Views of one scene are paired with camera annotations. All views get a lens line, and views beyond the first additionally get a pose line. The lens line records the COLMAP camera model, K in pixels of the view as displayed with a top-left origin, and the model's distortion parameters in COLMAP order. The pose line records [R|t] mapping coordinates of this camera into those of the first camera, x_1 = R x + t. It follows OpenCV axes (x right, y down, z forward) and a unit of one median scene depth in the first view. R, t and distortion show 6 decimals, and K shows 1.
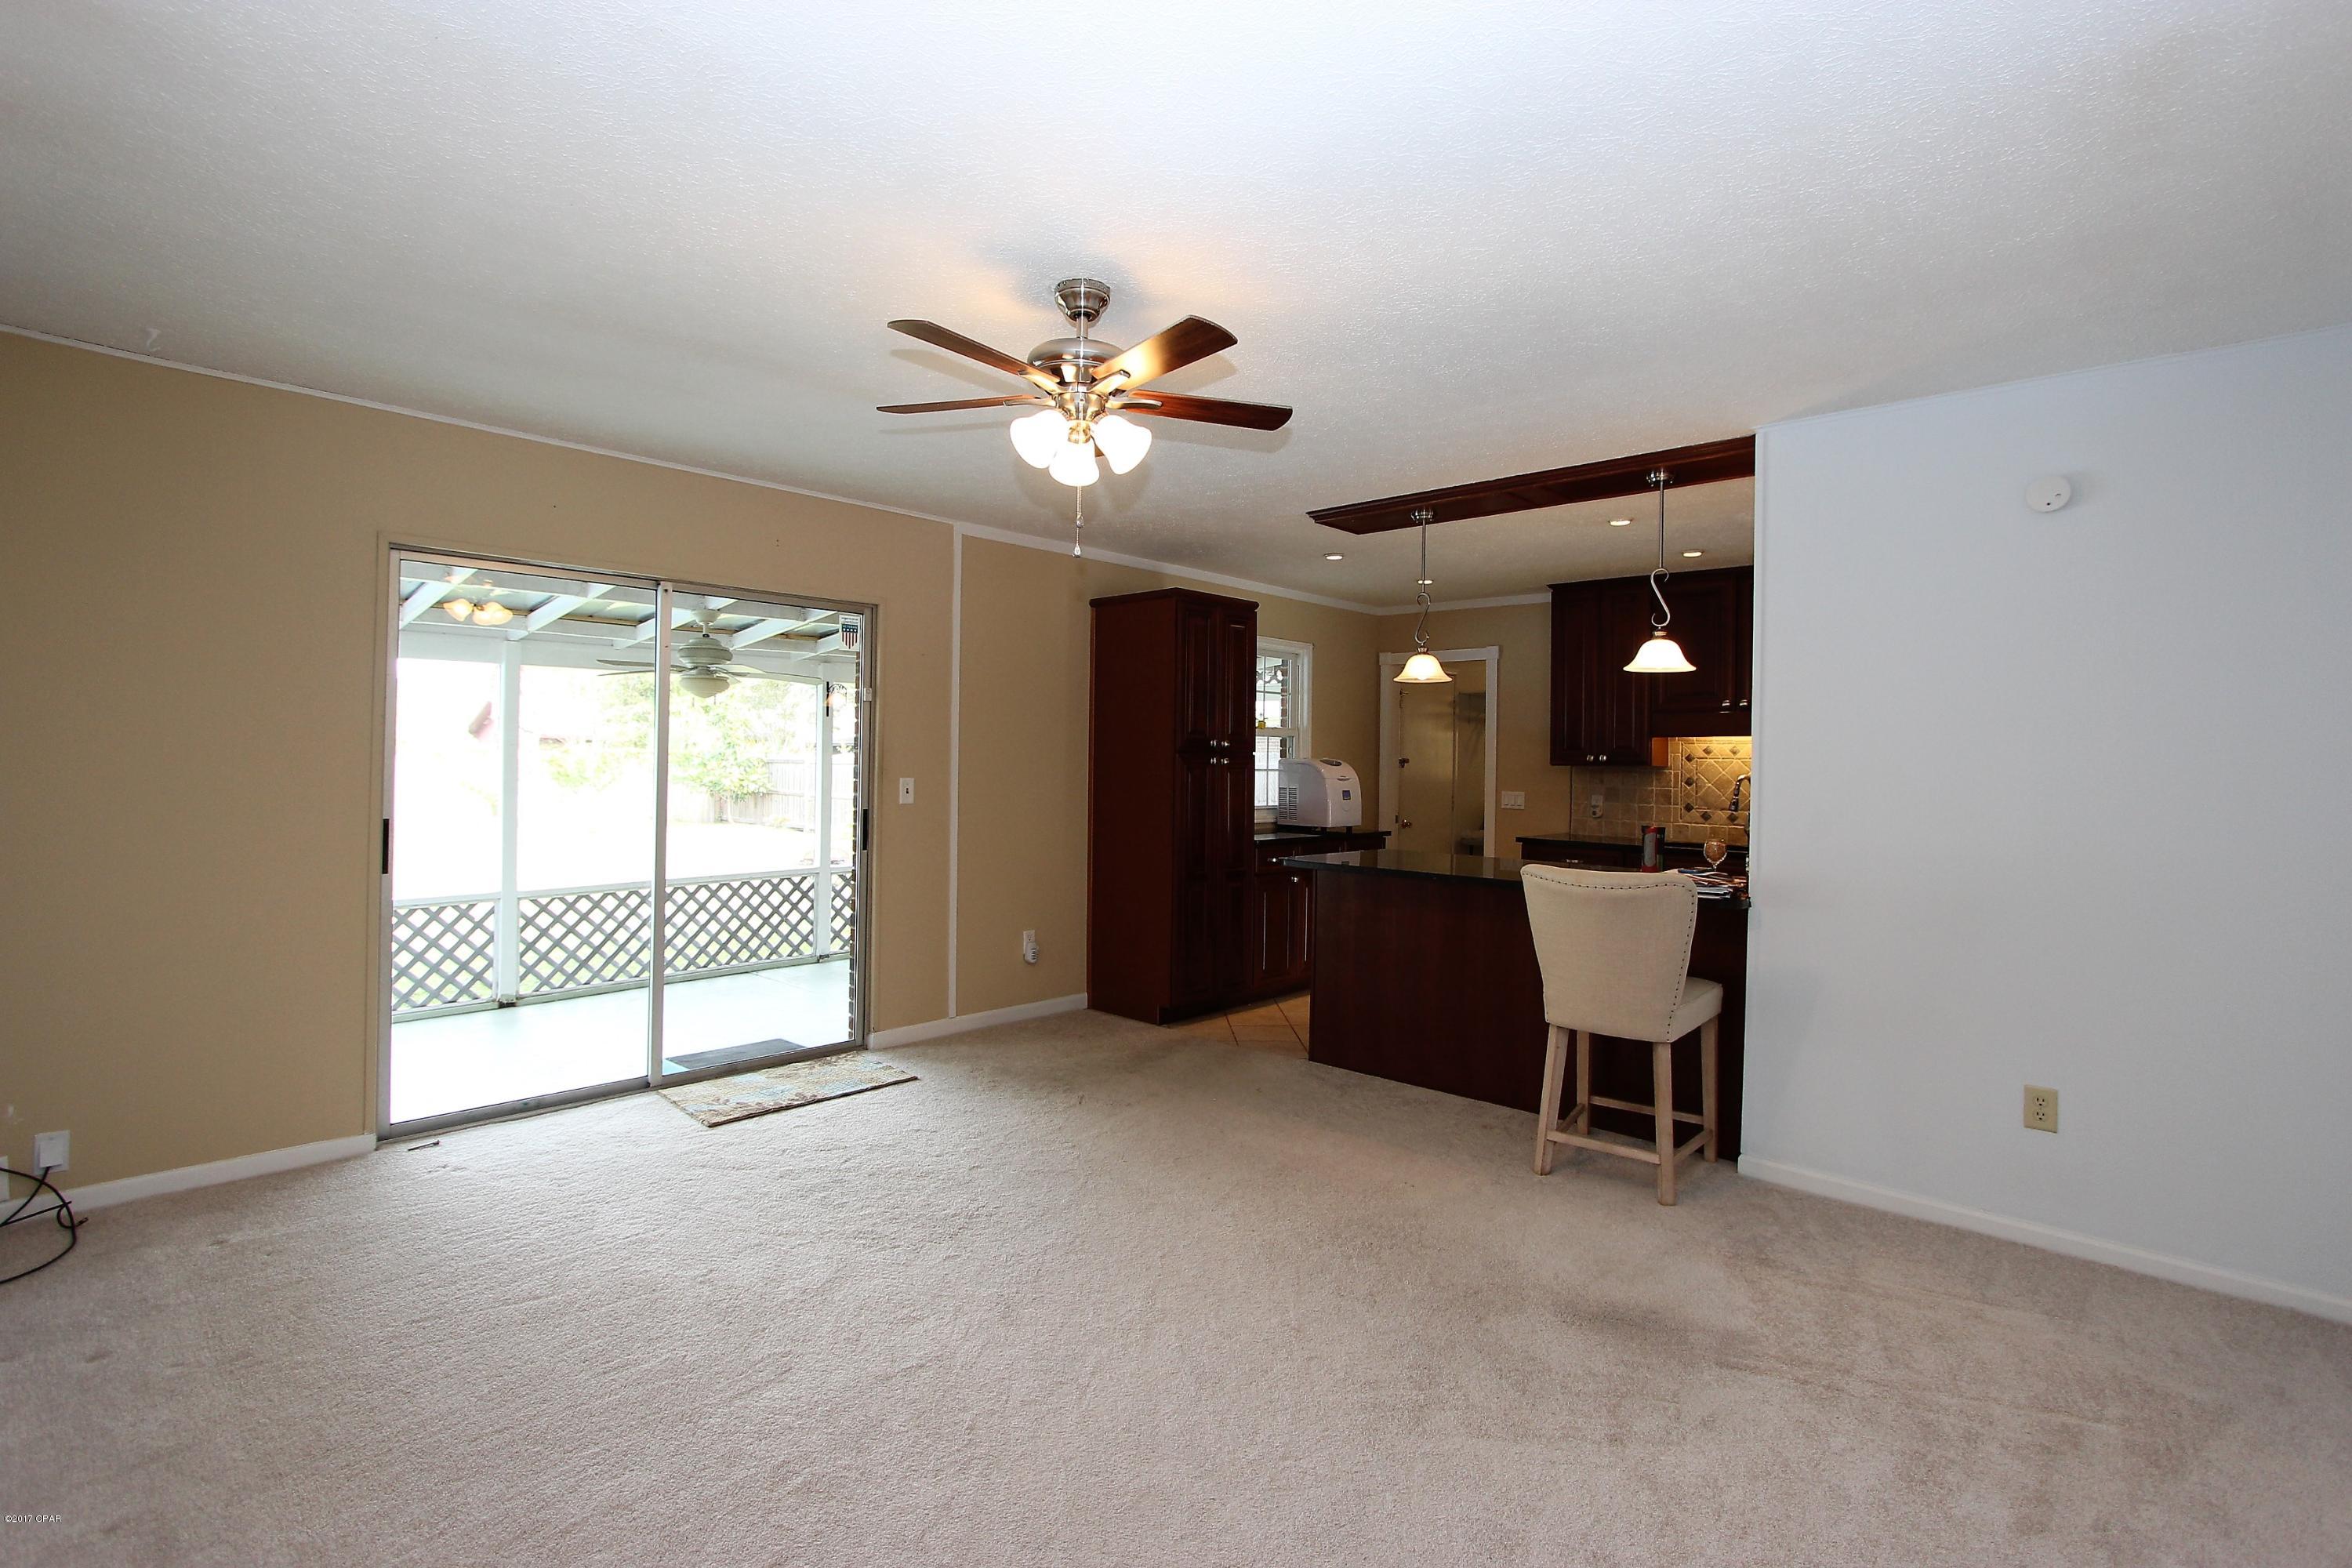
lens RADIAL K [[1088.1, 0, 1192.1], [0, 1088.1, 762.3], [0, 0, 1]] dist [-0.018588, -0.000921]
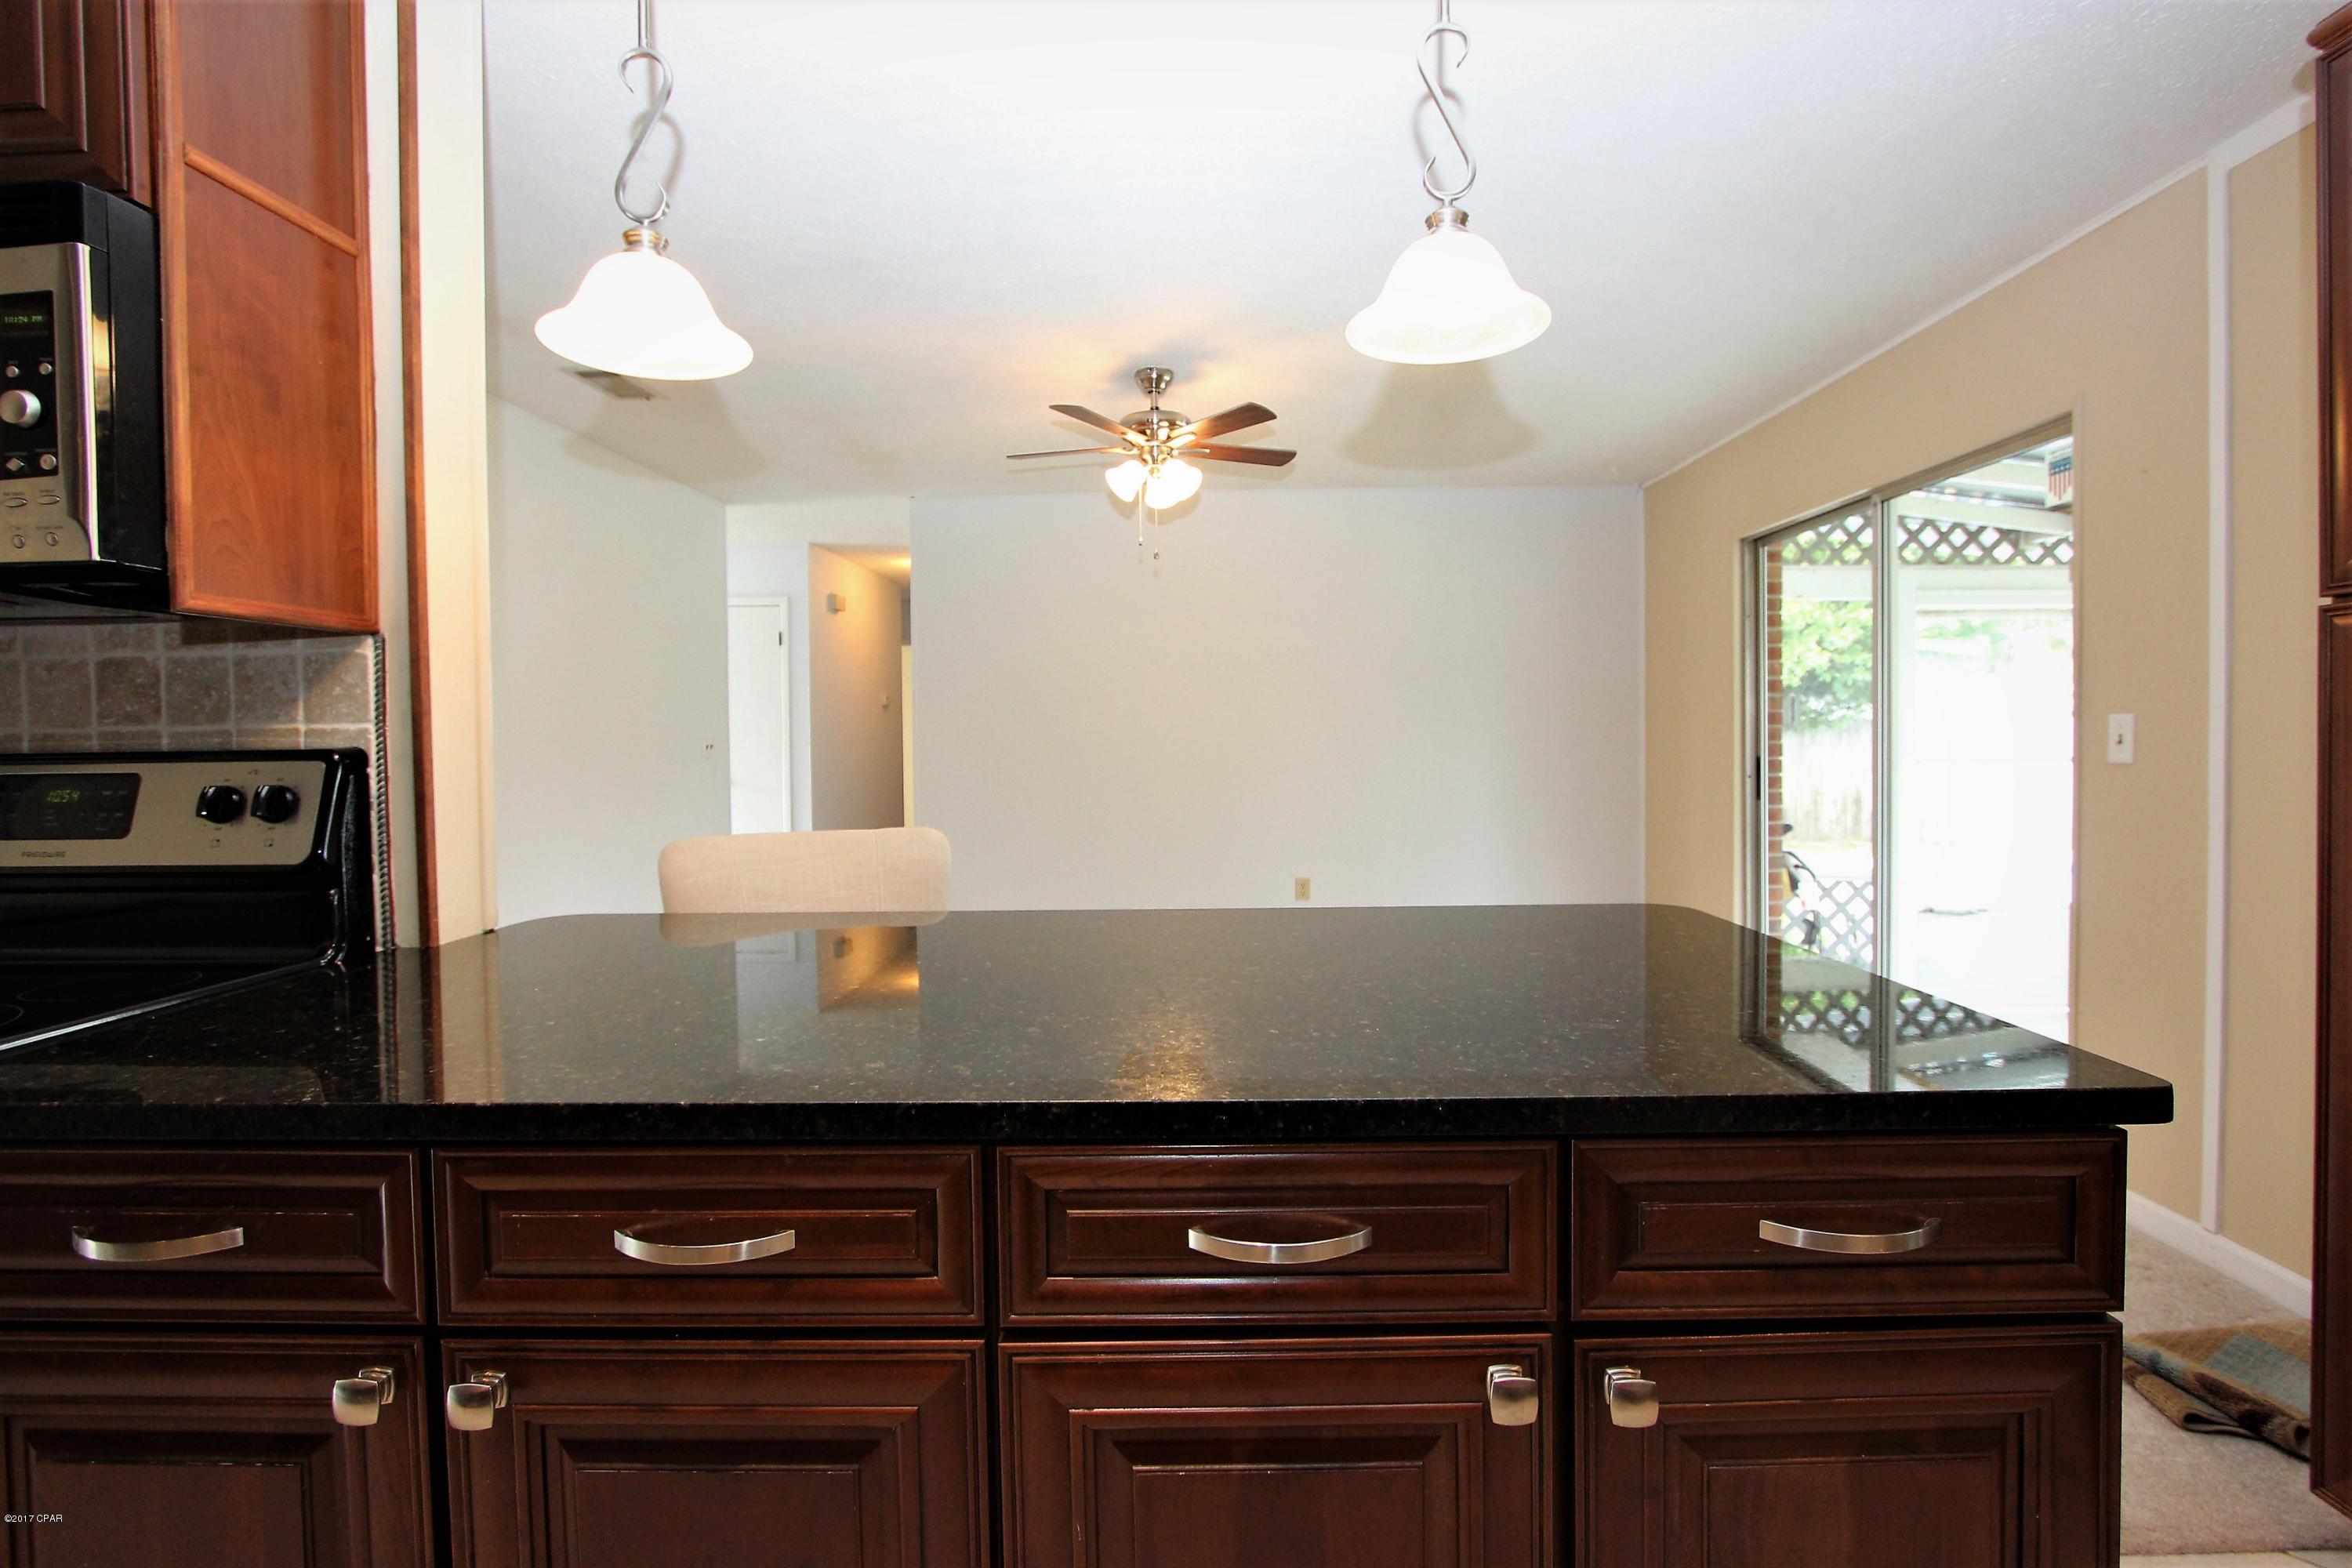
lens RADIAL K [[1088.1, 0, 1192.1], [0, 1088.1, 762.3], [0, 0, 1]] dist [-0.018588, -0.000921]
pose [[-0.767960, 0.008349, -0.640443, 0.373958], [0.001234, 0.999932, 0.011555, 0.027864], [0.640497, 0.008084, -0.767918, 0.993366]]
